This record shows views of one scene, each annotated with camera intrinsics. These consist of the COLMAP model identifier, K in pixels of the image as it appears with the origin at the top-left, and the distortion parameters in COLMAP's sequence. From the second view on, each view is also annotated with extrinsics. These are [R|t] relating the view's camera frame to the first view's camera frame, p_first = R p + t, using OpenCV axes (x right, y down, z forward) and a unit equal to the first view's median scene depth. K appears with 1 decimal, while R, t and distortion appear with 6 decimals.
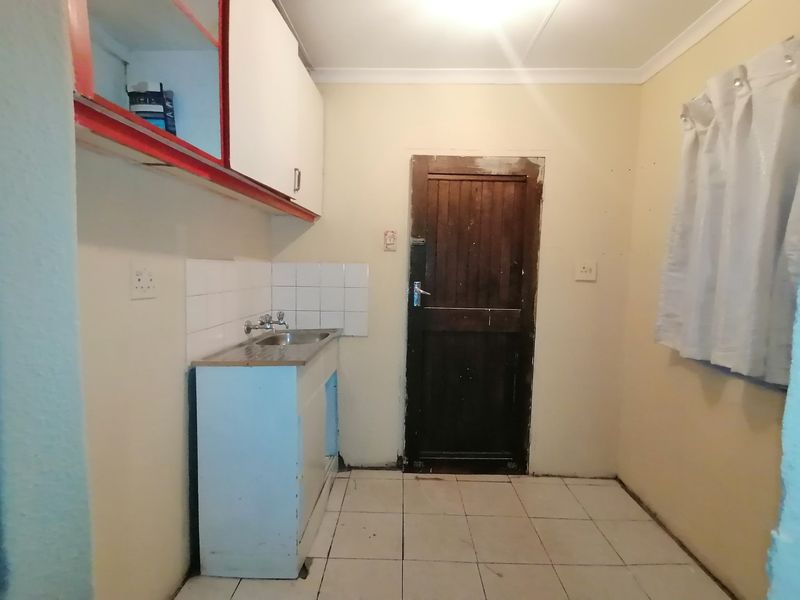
lens RADIAL K [[392.1, 0, 402.7], [0, 392.1, 302.1], [0, 0, 1]] dist [0.003696, -0.000441]
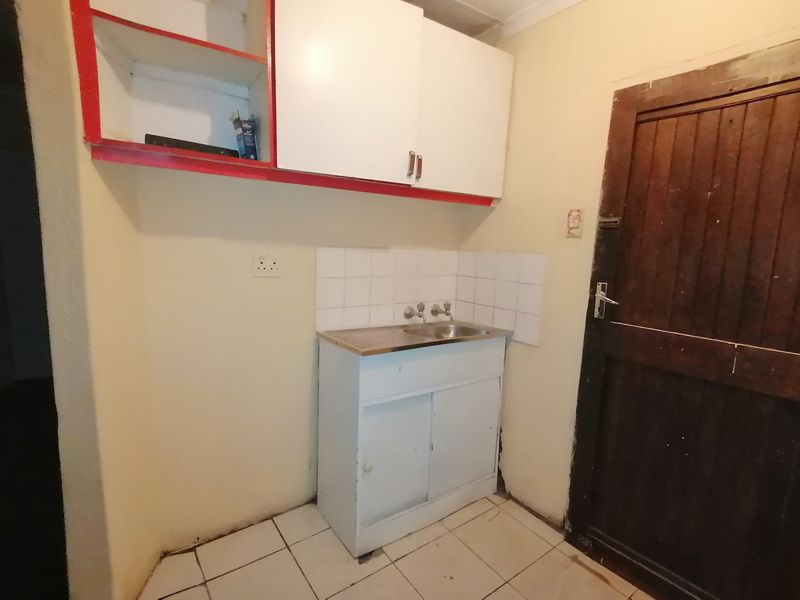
lens RADIAL K [[392.1, 0, 398.5], [0, 392.1, 297.9], [0, 0, 1]] dist [0.003696, -0.000441]
pose [[0.587699, 0.109886, -0.801583, 0.375467], [-0.092317, 0.993371, 0.068493, -0.038831], [0.803796, 0.033746, 0.593947, 0.311705]]
